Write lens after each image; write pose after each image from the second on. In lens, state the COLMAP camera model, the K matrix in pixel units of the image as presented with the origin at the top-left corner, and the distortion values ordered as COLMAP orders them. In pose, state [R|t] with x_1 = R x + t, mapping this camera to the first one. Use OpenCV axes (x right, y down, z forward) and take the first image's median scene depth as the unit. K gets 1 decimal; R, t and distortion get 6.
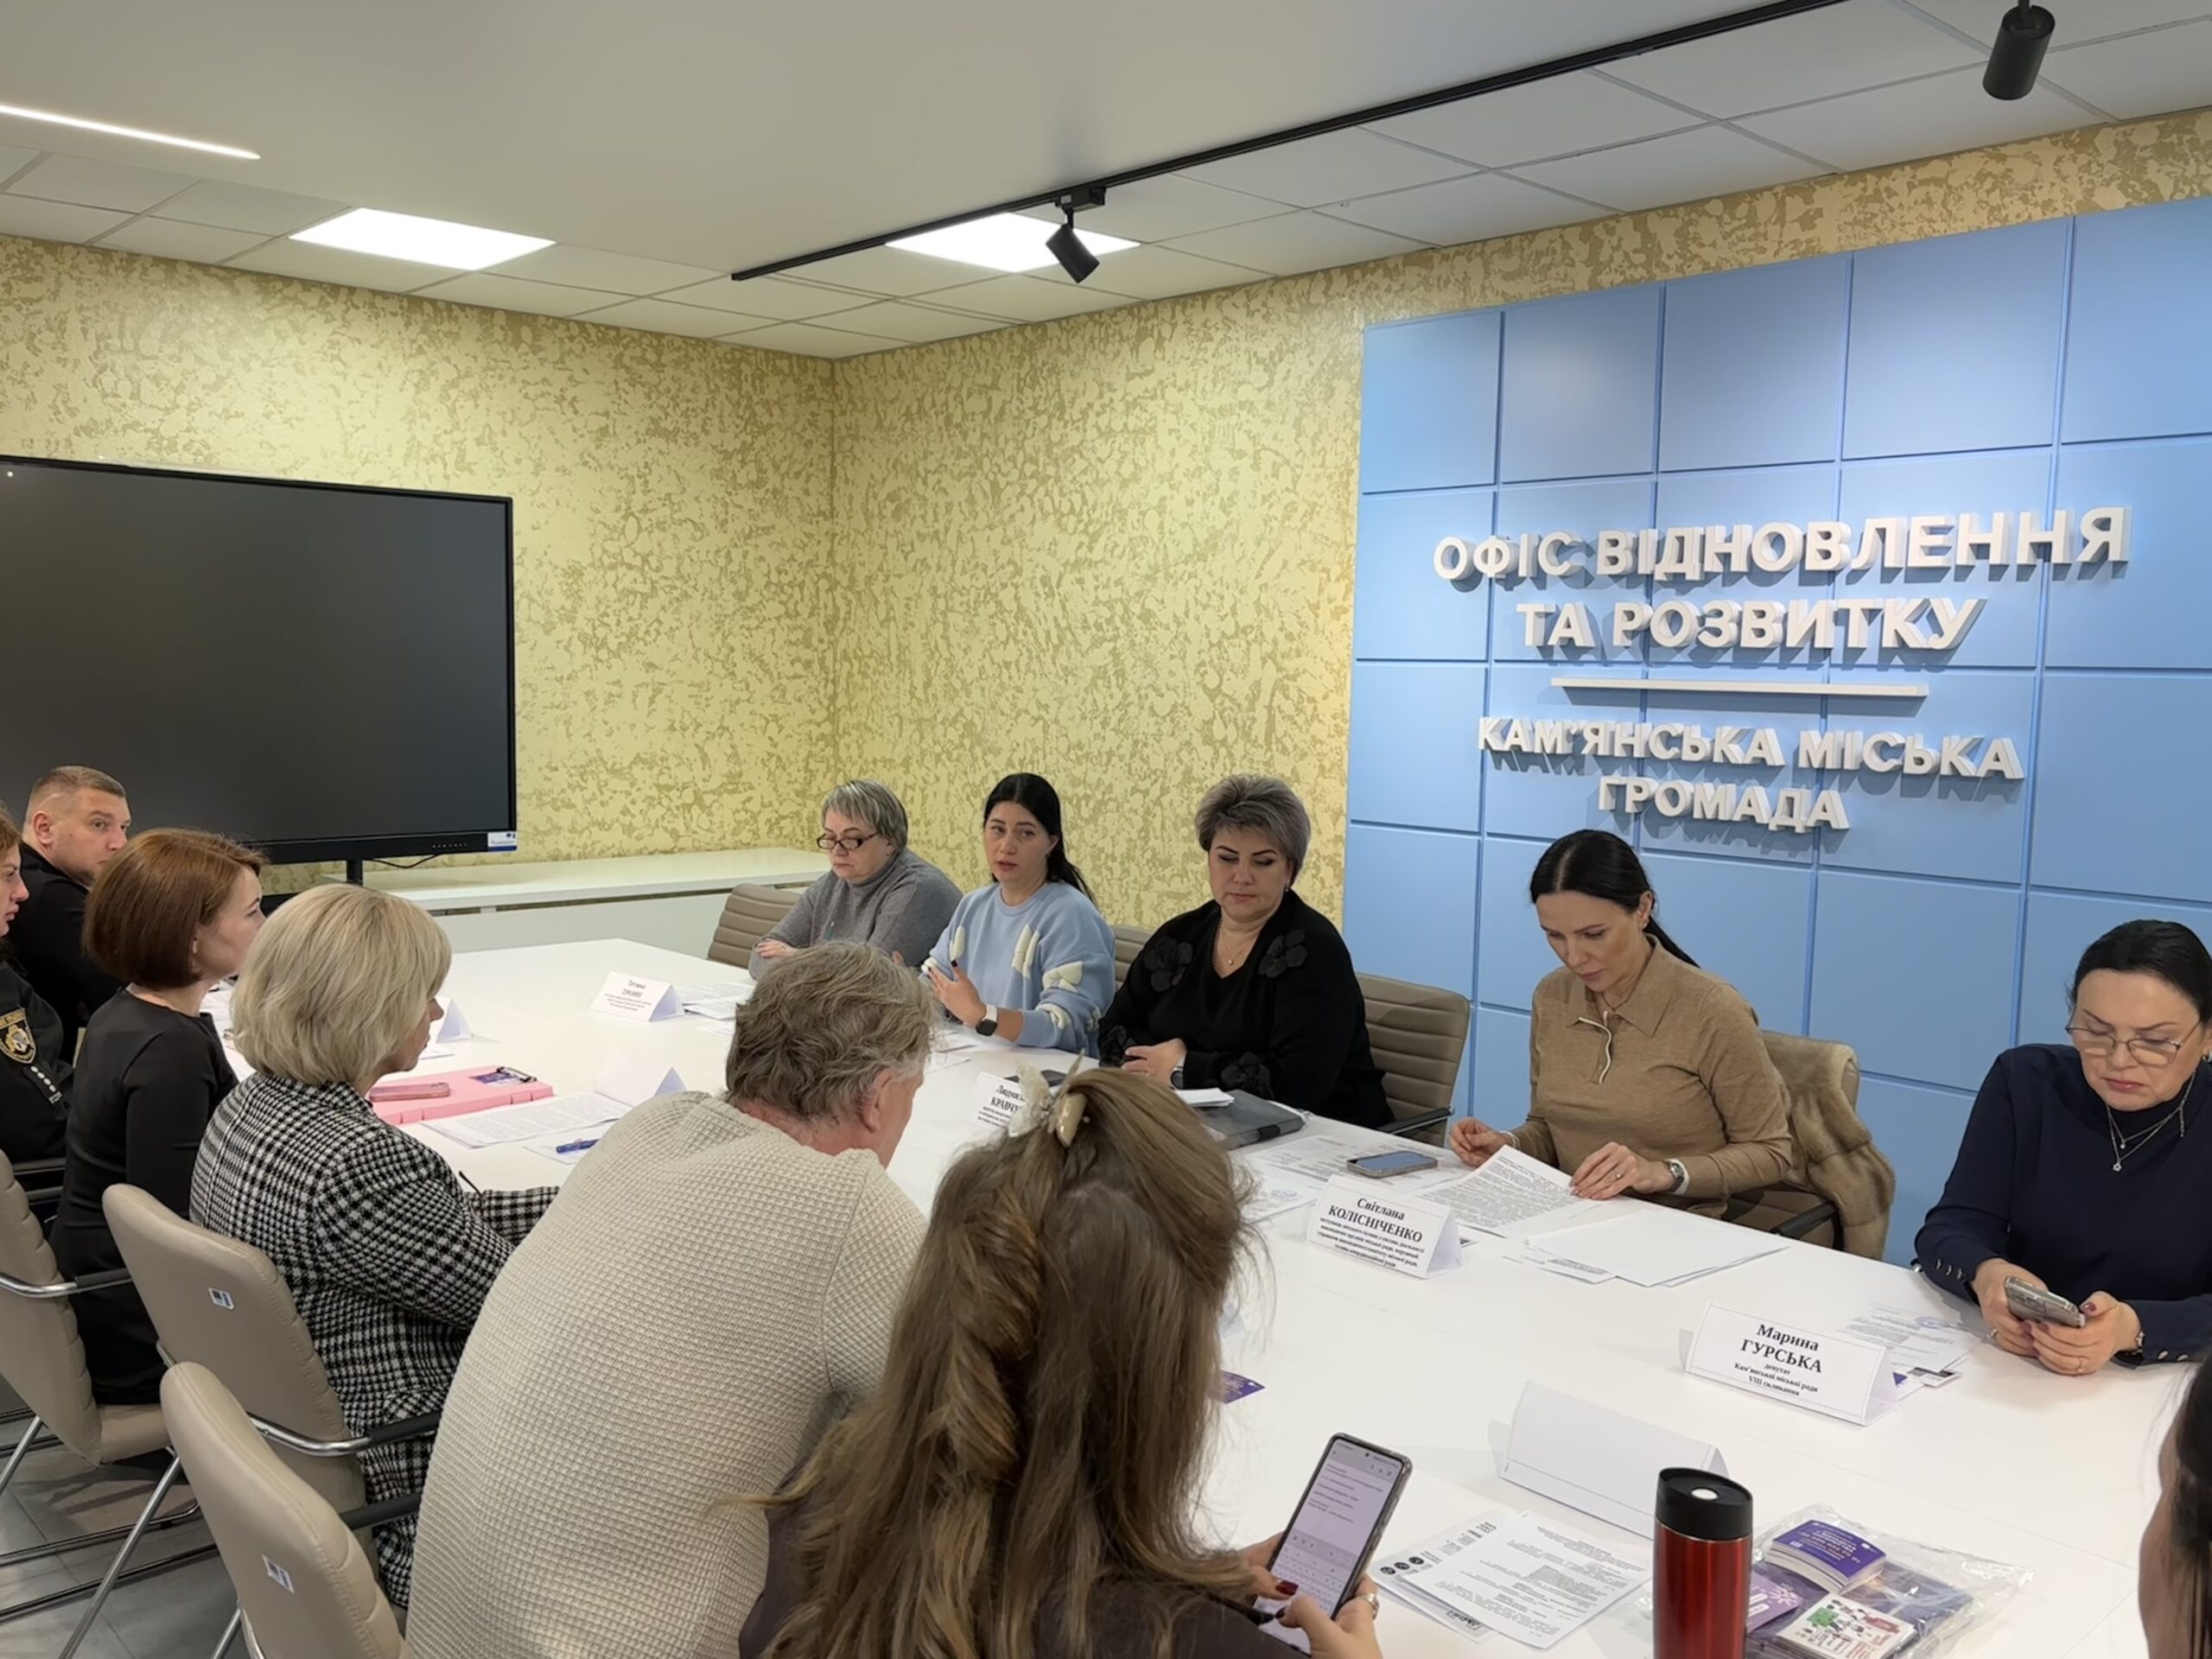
lens RADIAL K [[1768.8, 0, 1106.0], [0, 1768.8, 829.5], [0, 0, 1]] dist [0.045954, -0.093423]
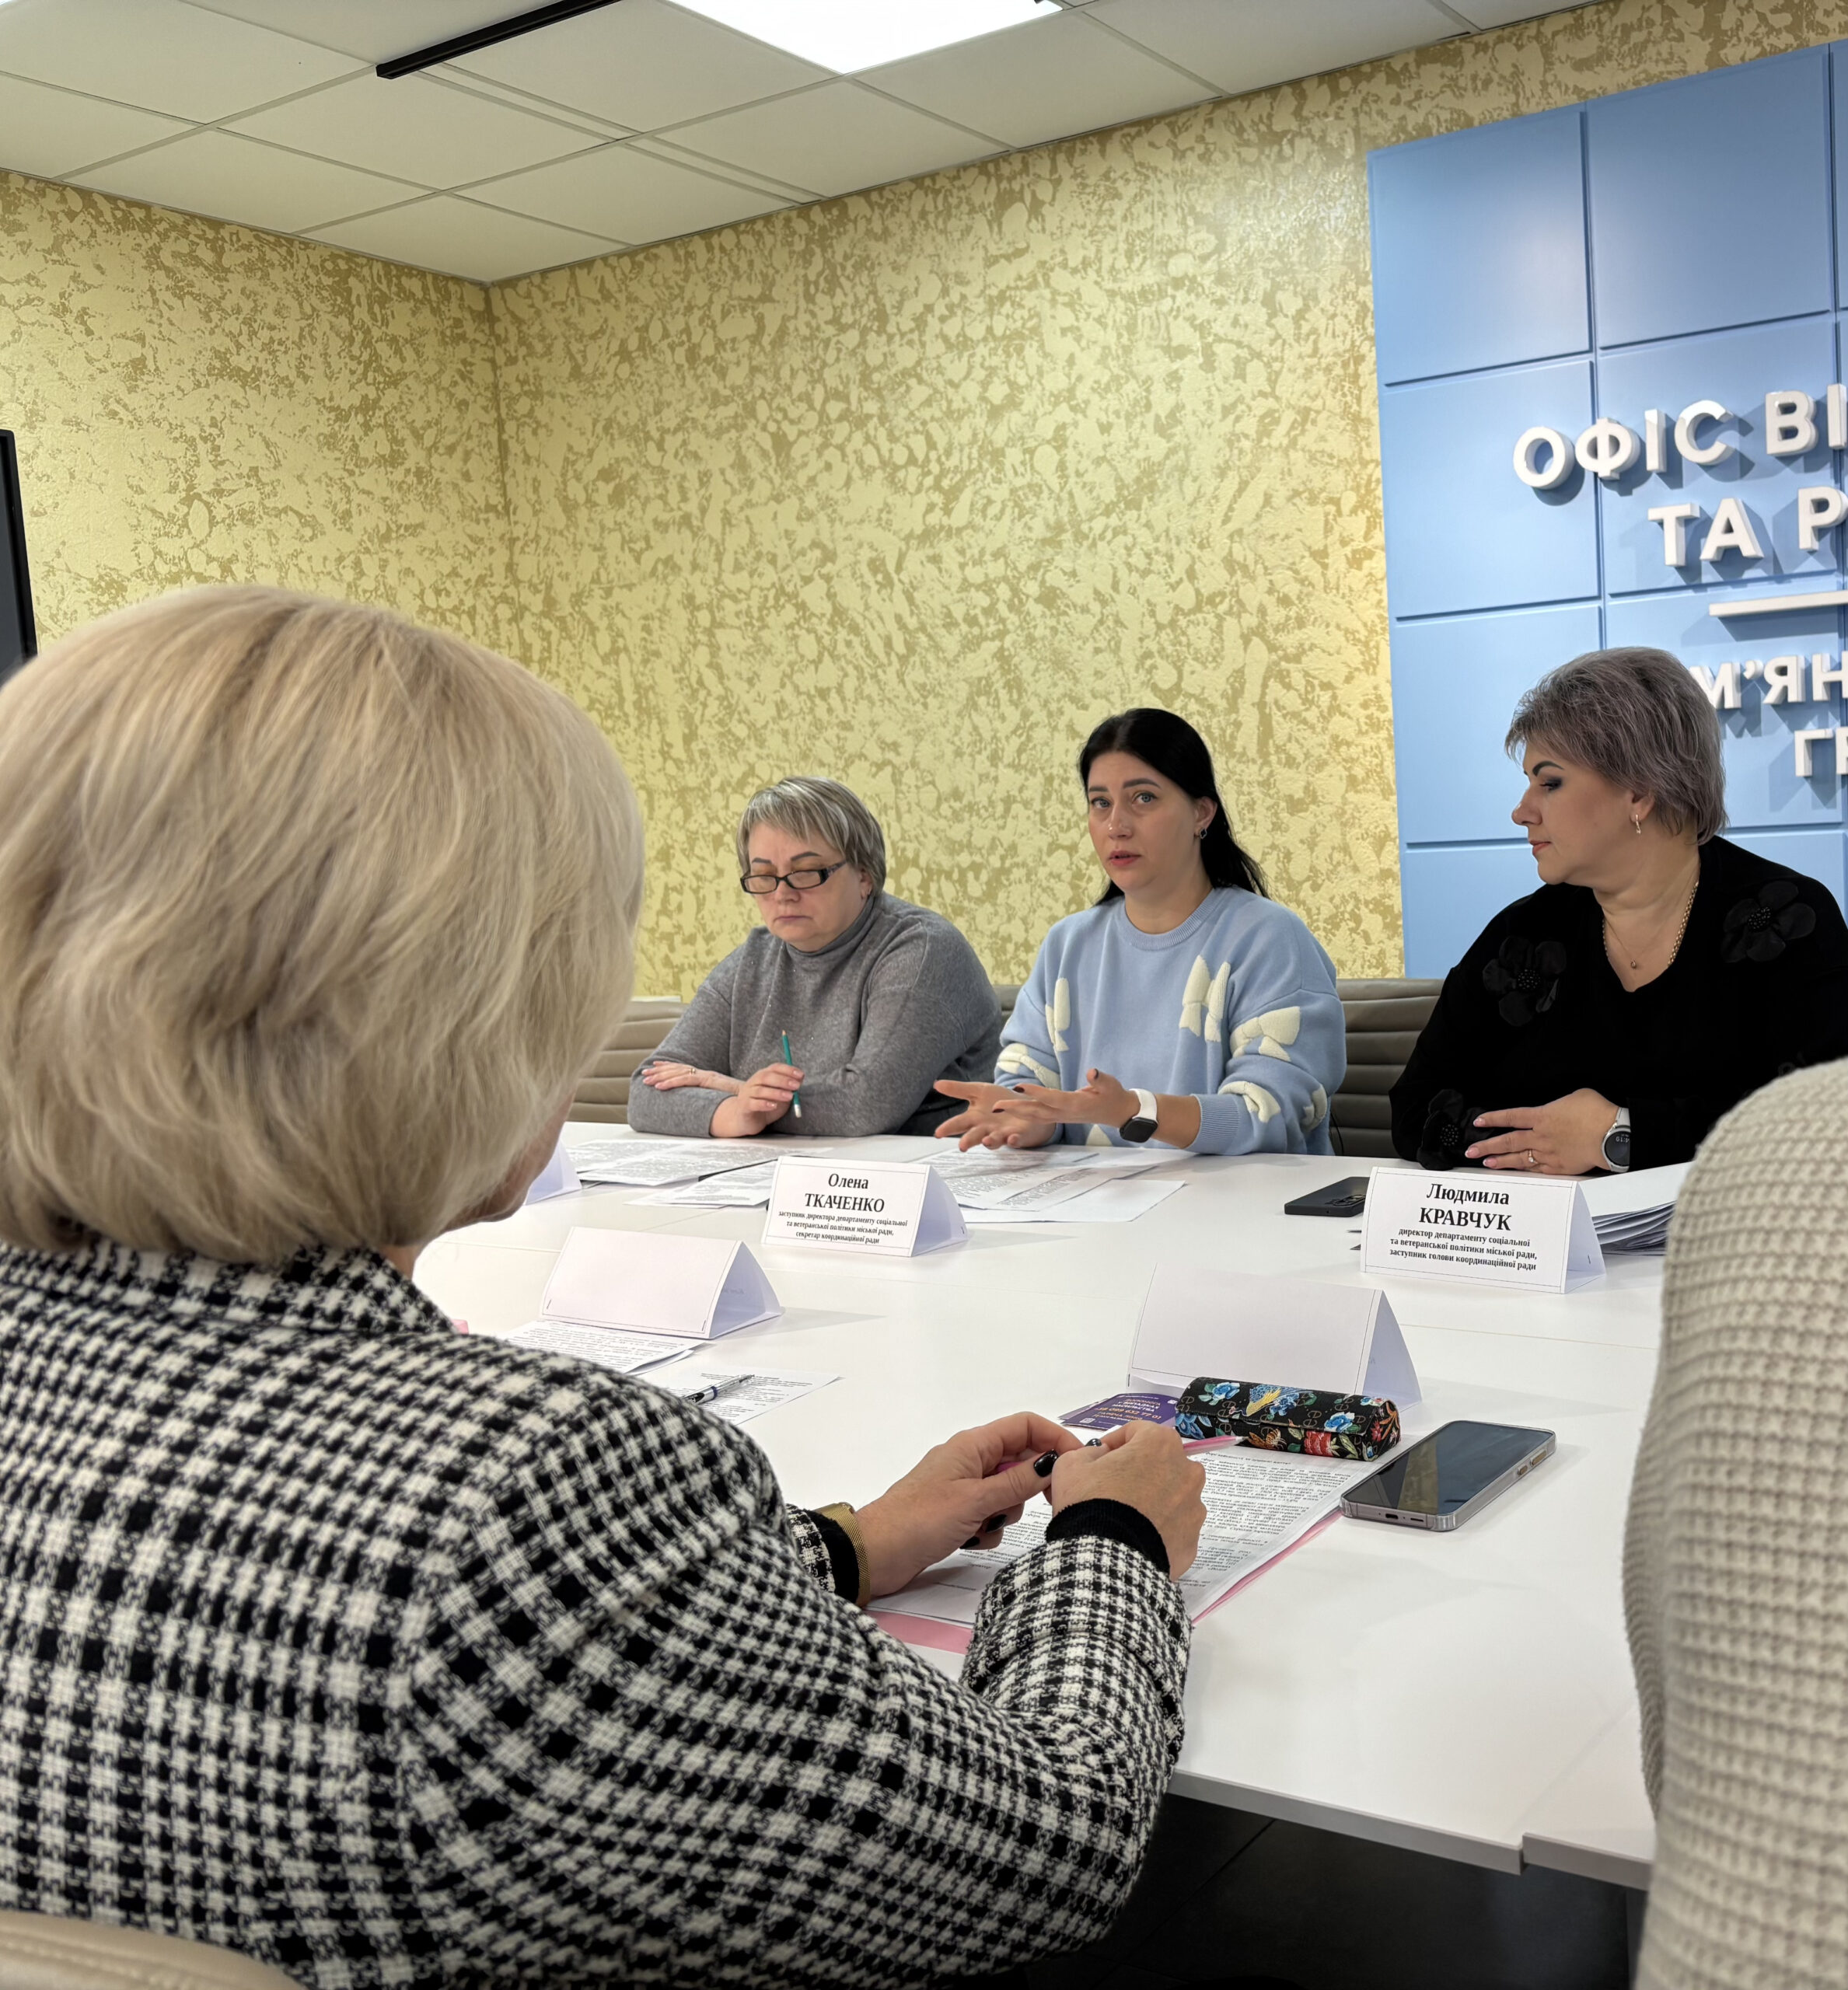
lens RADIAL K [[1618.3, 0, 926.2], [0, 1618.3, 1086.4], [0, 0, 1]] dist [-0.006061, 0.016535]
pose [[0.948723, -0.094815, 0.301555, -0.274469], [0.101308, 0.994837, -0.005927, 0.083420], [-0.299436, 0.036173, 0.953430, 0.475223]]
